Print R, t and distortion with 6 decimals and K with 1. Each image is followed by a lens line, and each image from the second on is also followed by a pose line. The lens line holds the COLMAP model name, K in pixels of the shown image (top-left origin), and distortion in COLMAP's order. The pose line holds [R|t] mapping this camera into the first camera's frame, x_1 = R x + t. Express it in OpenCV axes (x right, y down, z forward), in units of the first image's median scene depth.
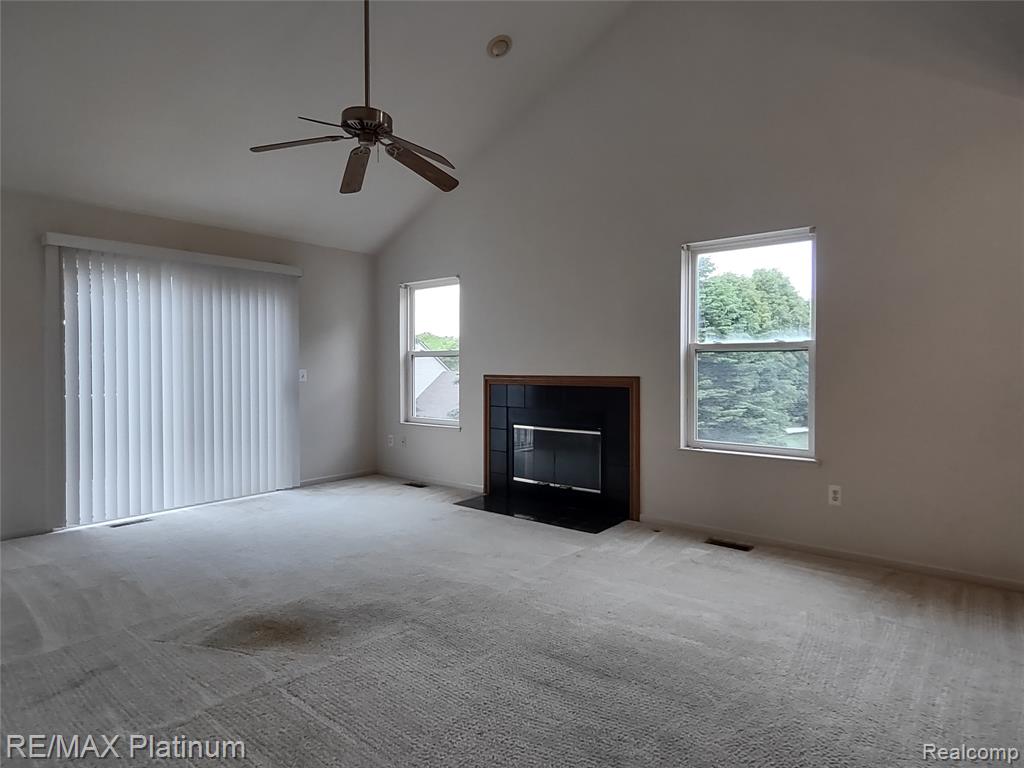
lens RADIAL K [[589.5, 0, 510.9], [0, 589.5, 378.0], [0, 0, 1]] dist [0.005867, 0.000079]
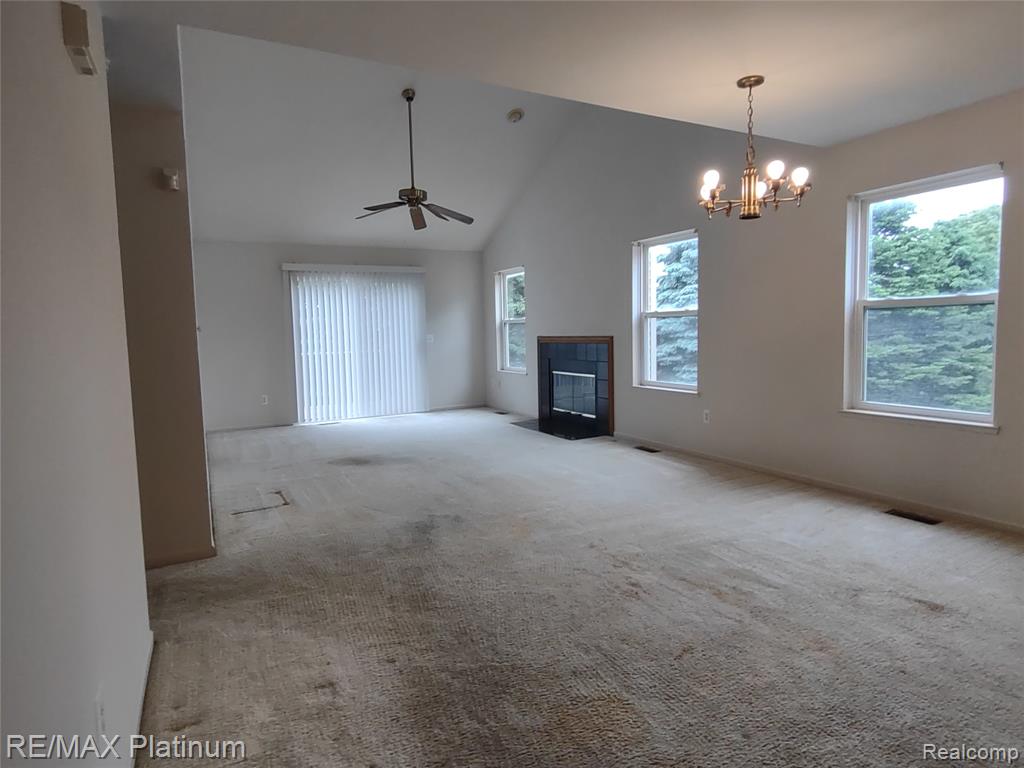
lens RADIAL K [[589.5, 0, 510.9], [0, 589.5, 378.0], [0, 0, 1]] dist [0.005867, 0.000079]
pose [[0.925401, 0.008907, -0.378884, 0.454899], [0.016886, 0.997762, 0.064700, 0.002156], [0.378613, -0.066271, 0.923180, -0.357450]]
